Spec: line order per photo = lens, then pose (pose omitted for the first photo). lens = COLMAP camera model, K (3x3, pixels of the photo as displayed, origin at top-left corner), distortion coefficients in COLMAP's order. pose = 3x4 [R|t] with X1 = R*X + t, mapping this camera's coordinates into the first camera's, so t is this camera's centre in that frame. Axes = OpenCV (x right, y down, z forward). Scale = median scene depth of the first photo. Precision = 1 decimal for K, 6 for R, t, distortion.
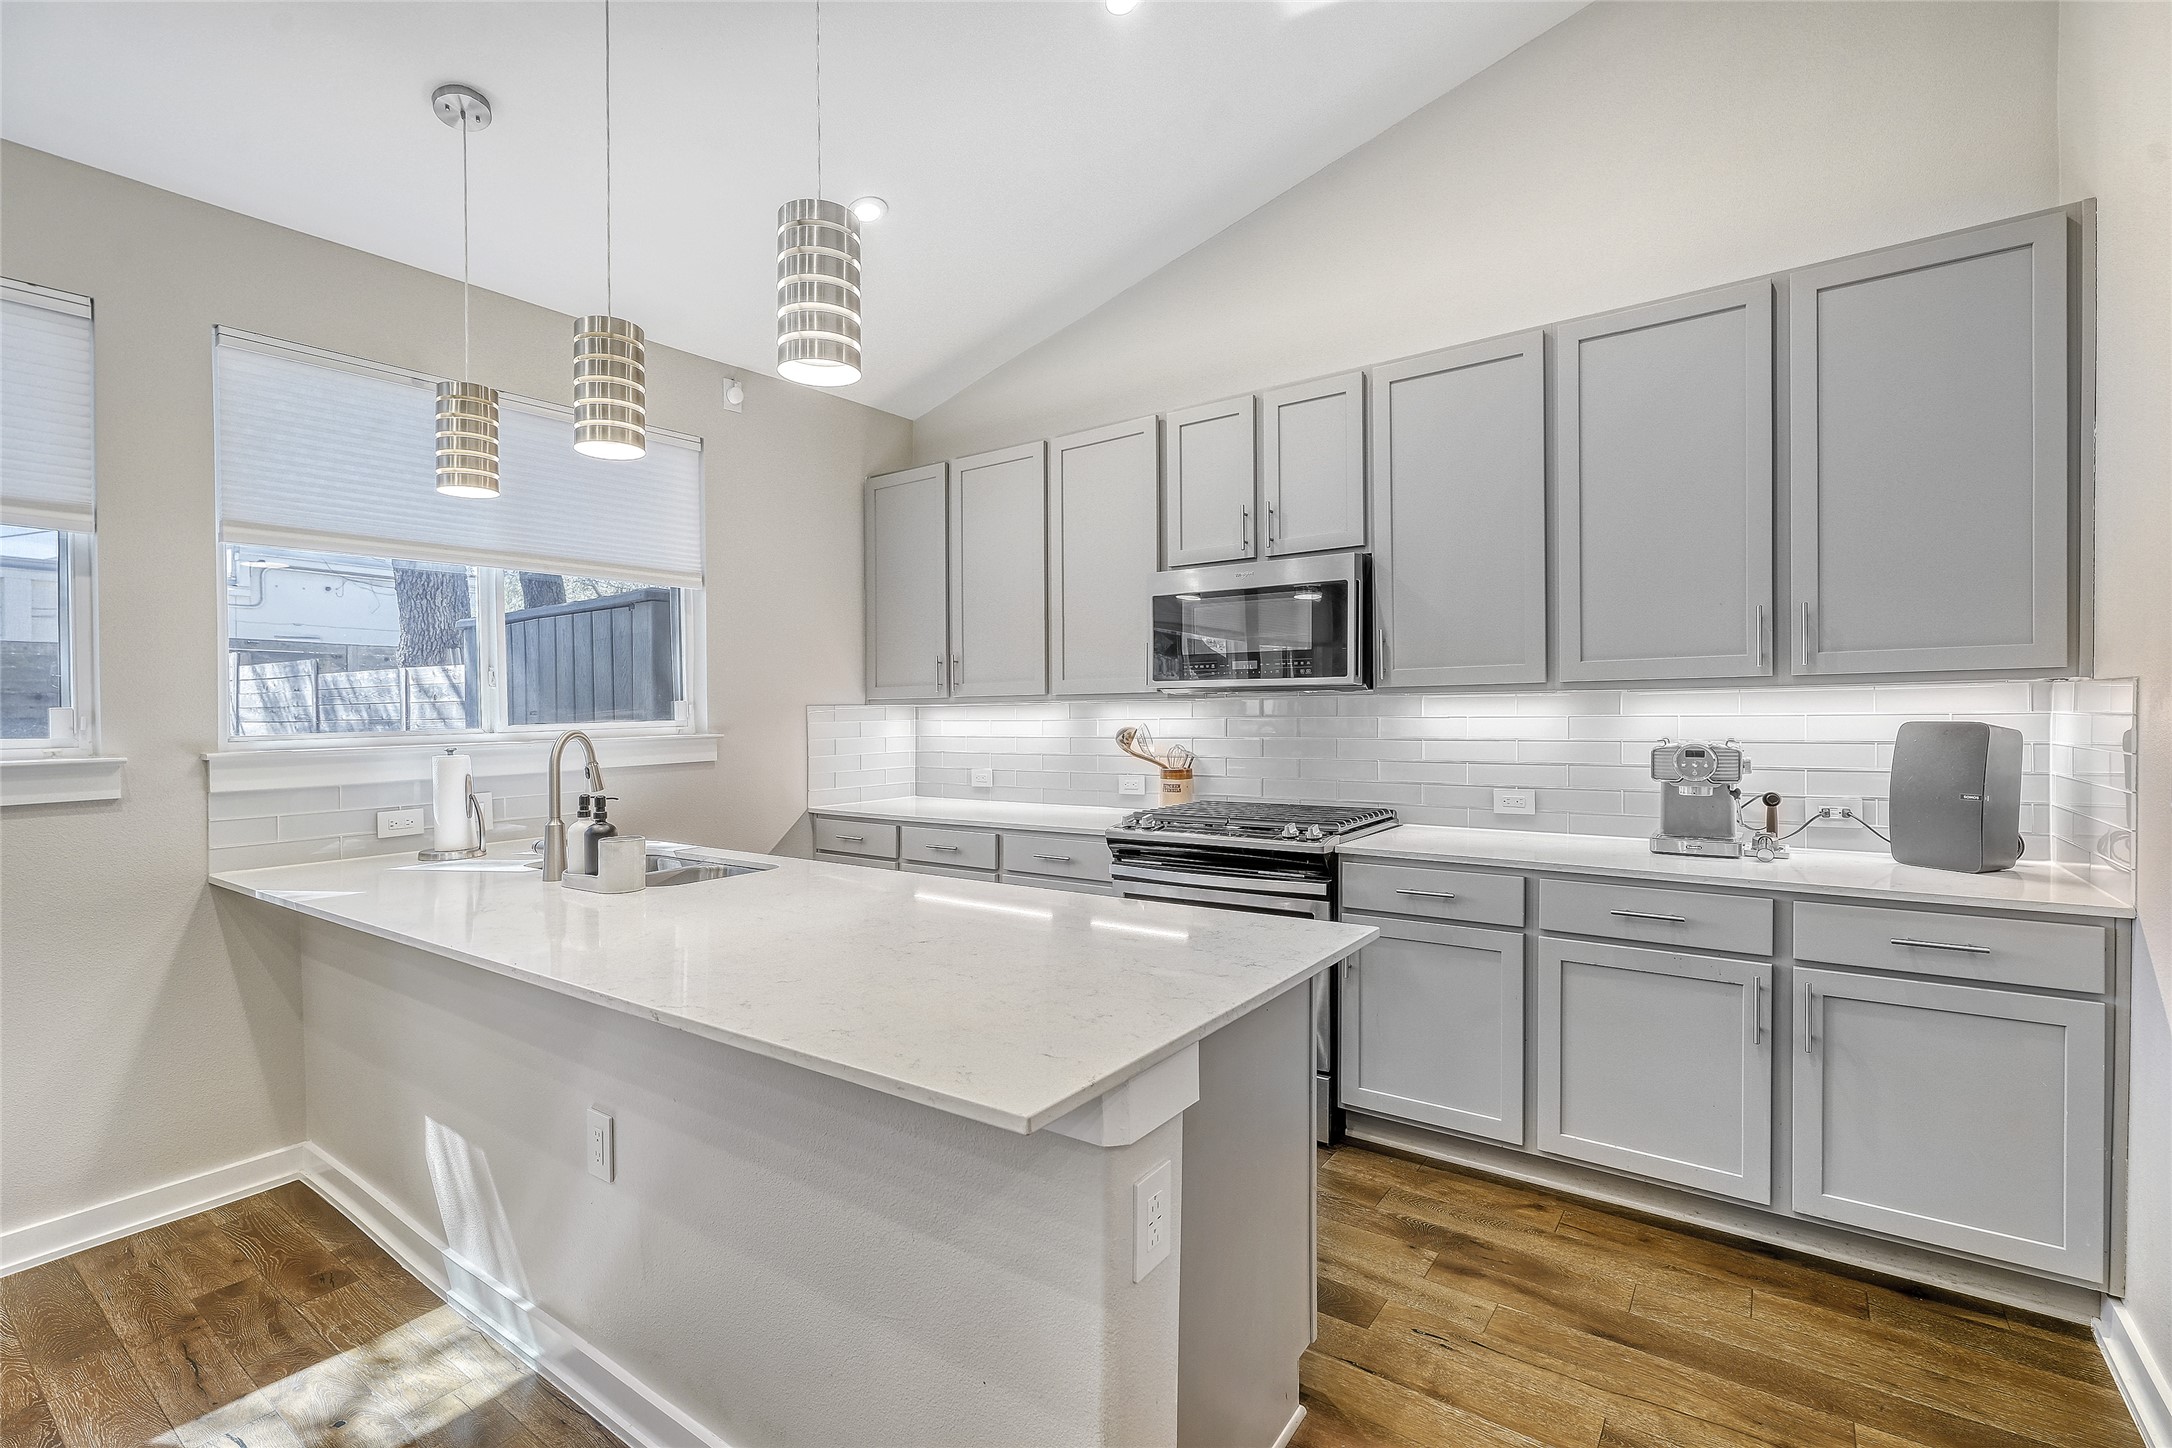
lens RADIAL K [[969.5, 0, 1077.7], [0, 969.5, 725.1], [0, 0, 1]] dist [-0.013918, 0.004203]
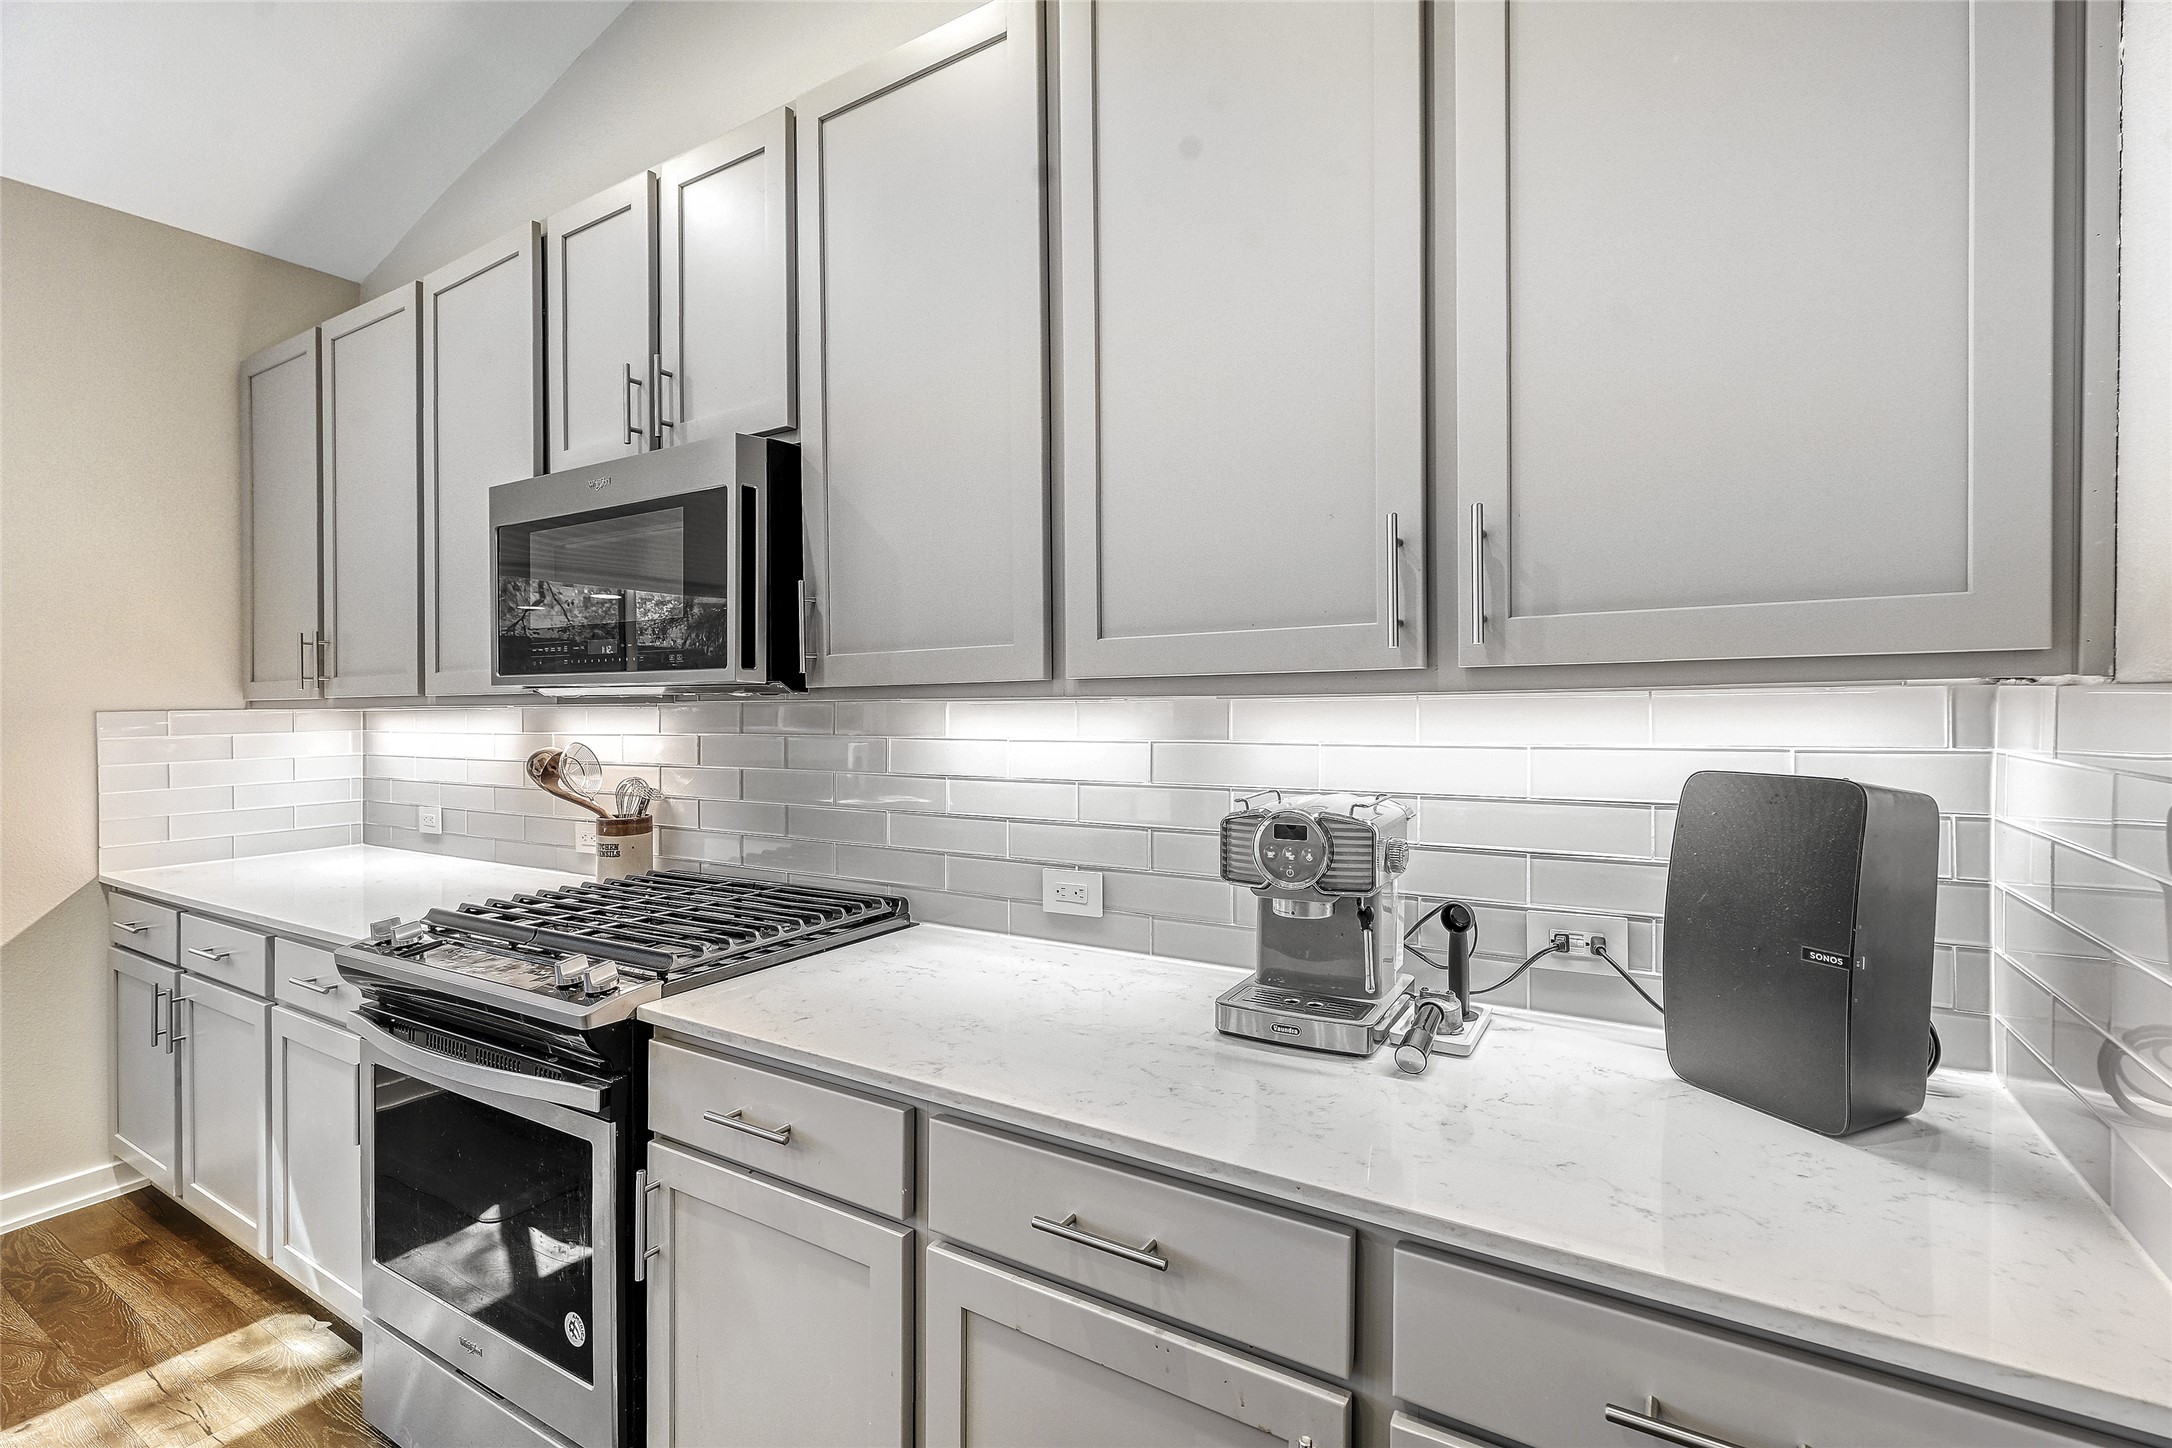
lens RADIAL K [[969.5, 0, 1090.0], [0, 969.5, 708.8], [0, 0, 1]] dist [-0.013918, 0.004203]
pose [[0.996932, -0.001365, 0.078263, 0.505371], [0.001781, 0.999985, -0.005251, -0.028829], [-0.078255, 0.005375, 0.996919, 0.530826]]
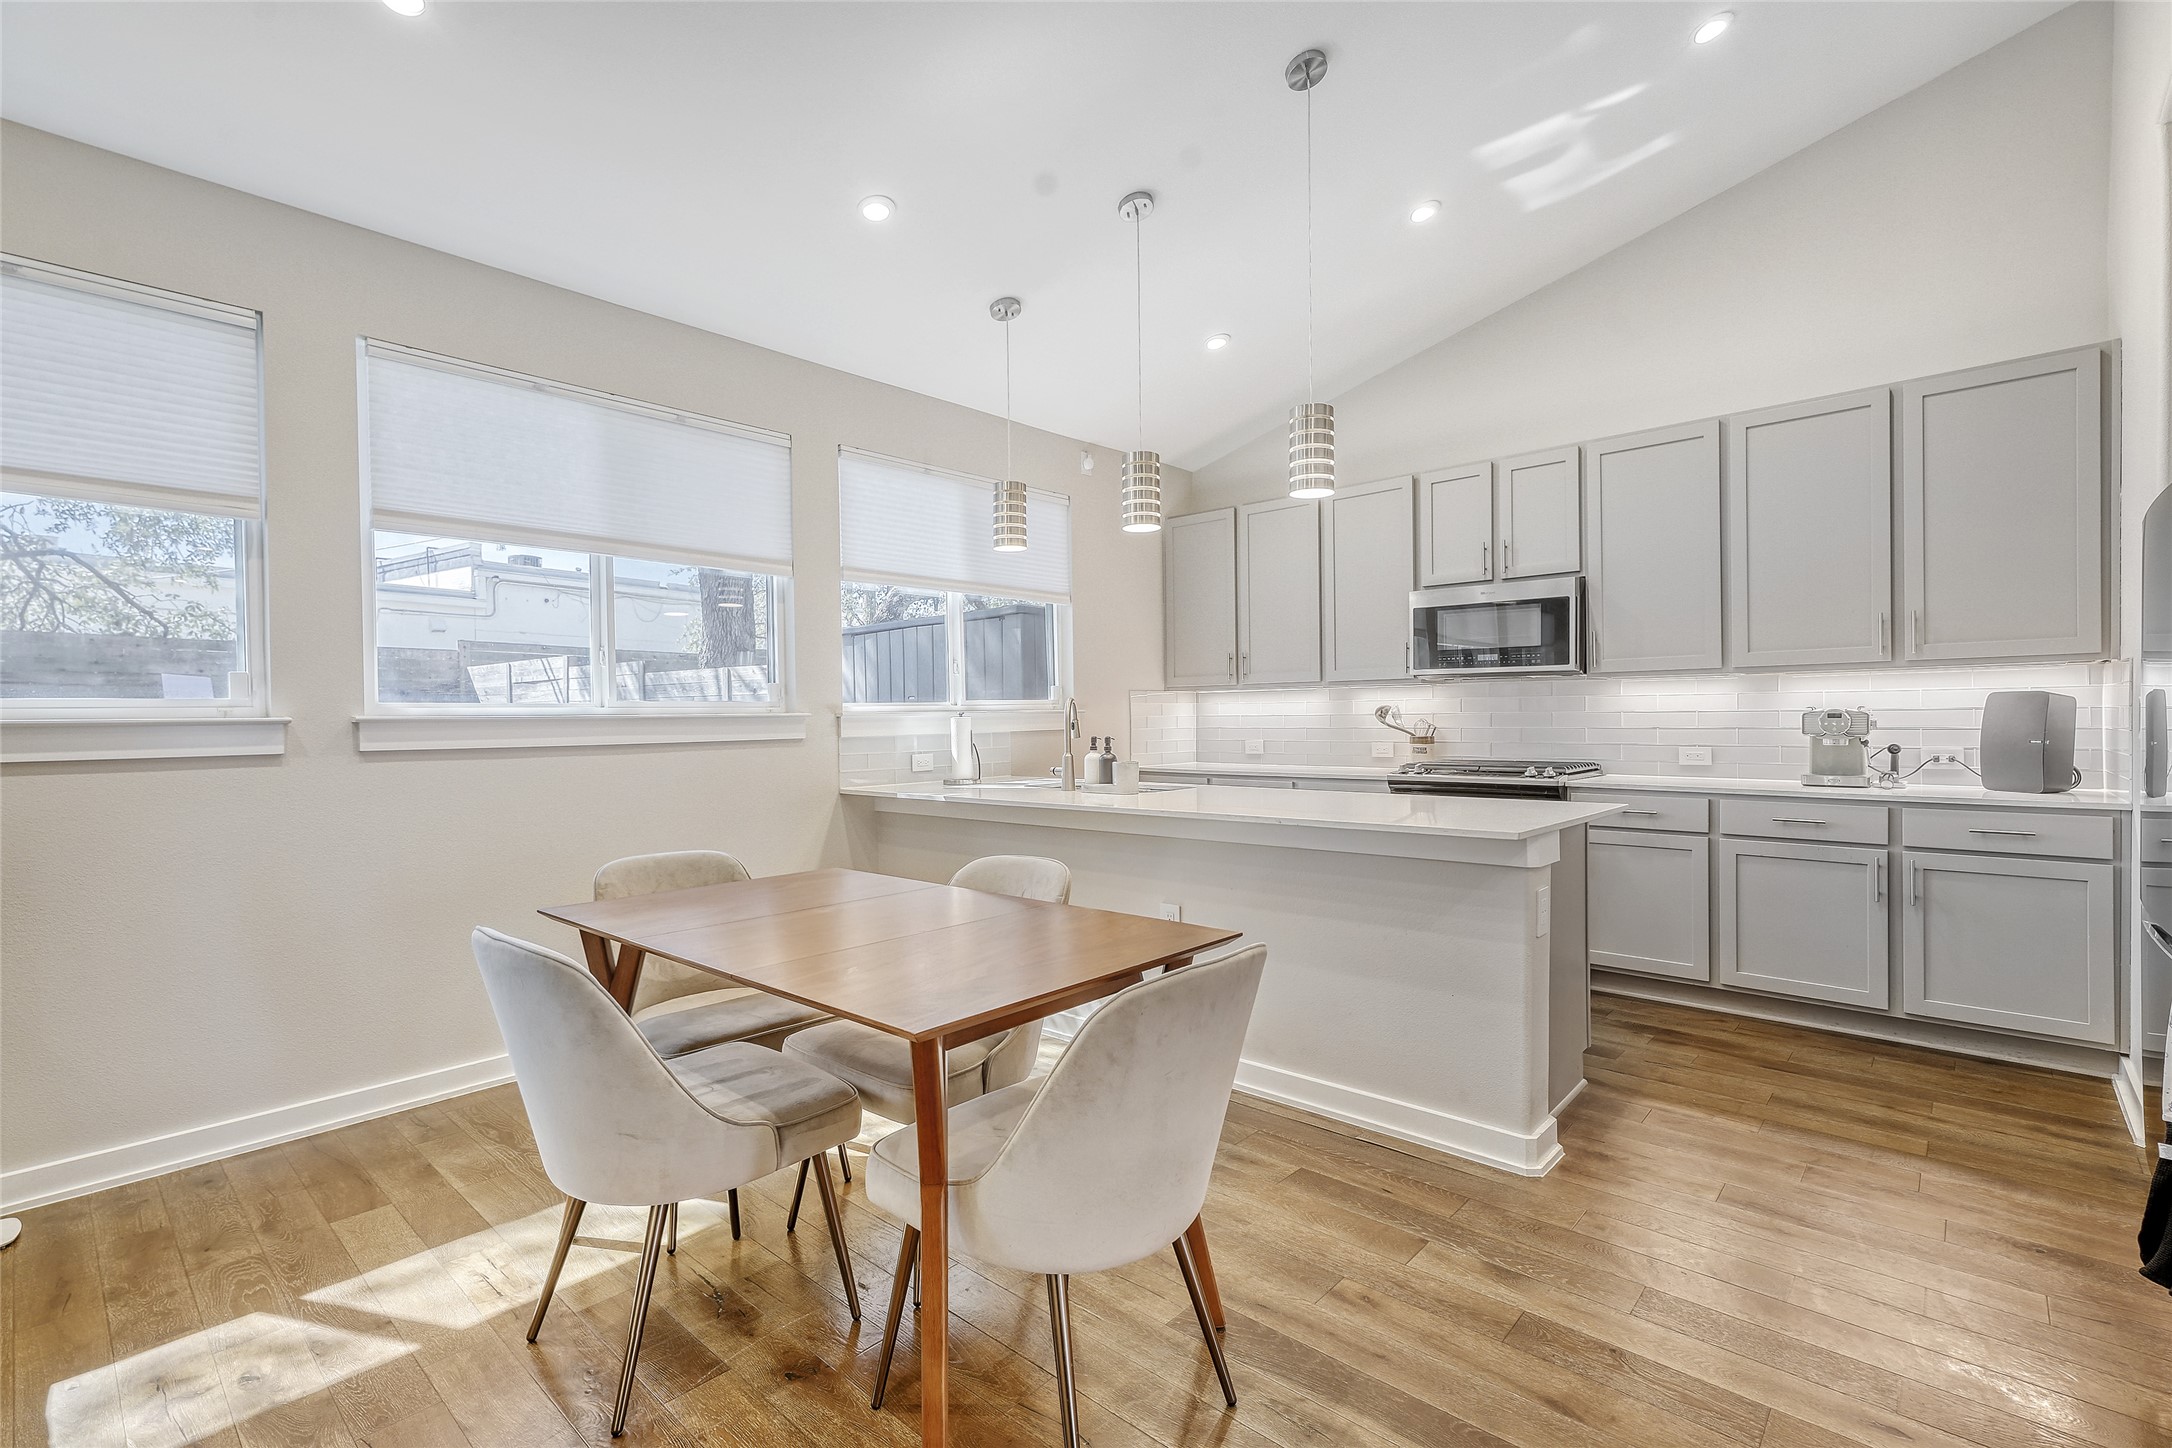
lens RADIAL K [[969.5, 0, 1074.9], [0, 969.5, 715.9], [0, 0, 1]] dist [-0.013918, 0.004203]
pose [[0.993167, 0.002812, -0.116667, -0.316749], [-0.004454, 0.999895, -0.013821, 0.054798], [0.116616, 0.014247, 0.993075, -0.555635]]
